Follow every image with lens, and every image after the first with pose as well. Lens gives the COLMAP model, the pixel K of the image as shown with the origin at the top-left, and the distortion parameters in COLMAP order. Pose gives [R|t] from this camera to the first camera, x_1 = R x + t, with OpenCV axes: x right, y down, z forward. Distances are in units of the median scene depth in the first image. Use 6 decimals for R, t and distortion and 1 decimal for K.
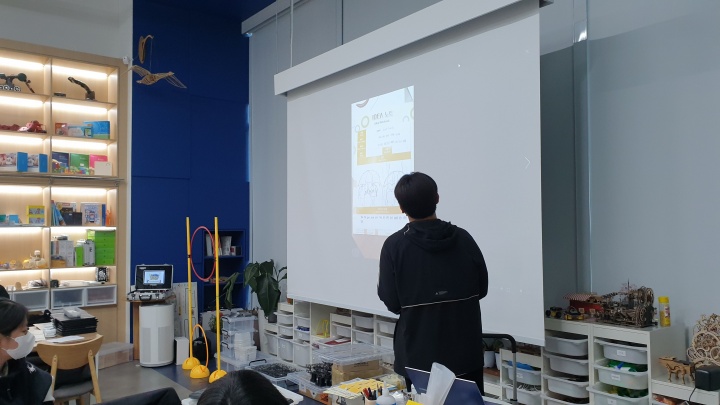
lens RADIAL K [[552.4, 0, 343.1], [0, 552.4, 203.9], [0, 0, 1]] dist [0.102586, -0.122129]
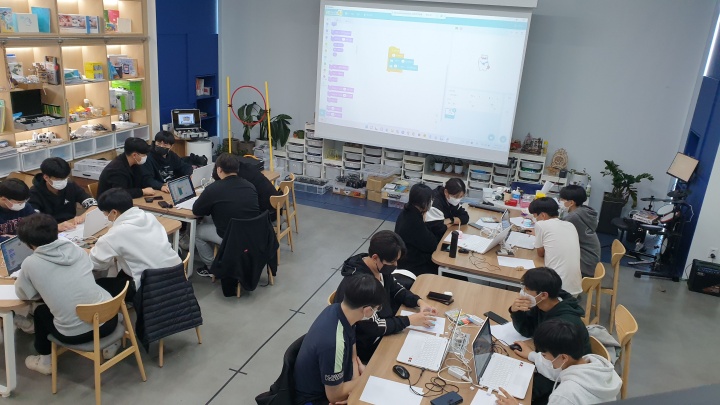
lens RADIAL K [[552.4, 0, 343.1], [0, 552.4, 203.9], [0, 0, 1]] dist [0.102586, -0.122129]
pose [[0.850200, -0.110197, 0.514798, -0.744075], [-0.093300, 0.930831, 0.353340, -0.184183], [-0.518127, -0.348441, 0.781111, -0.277733]]
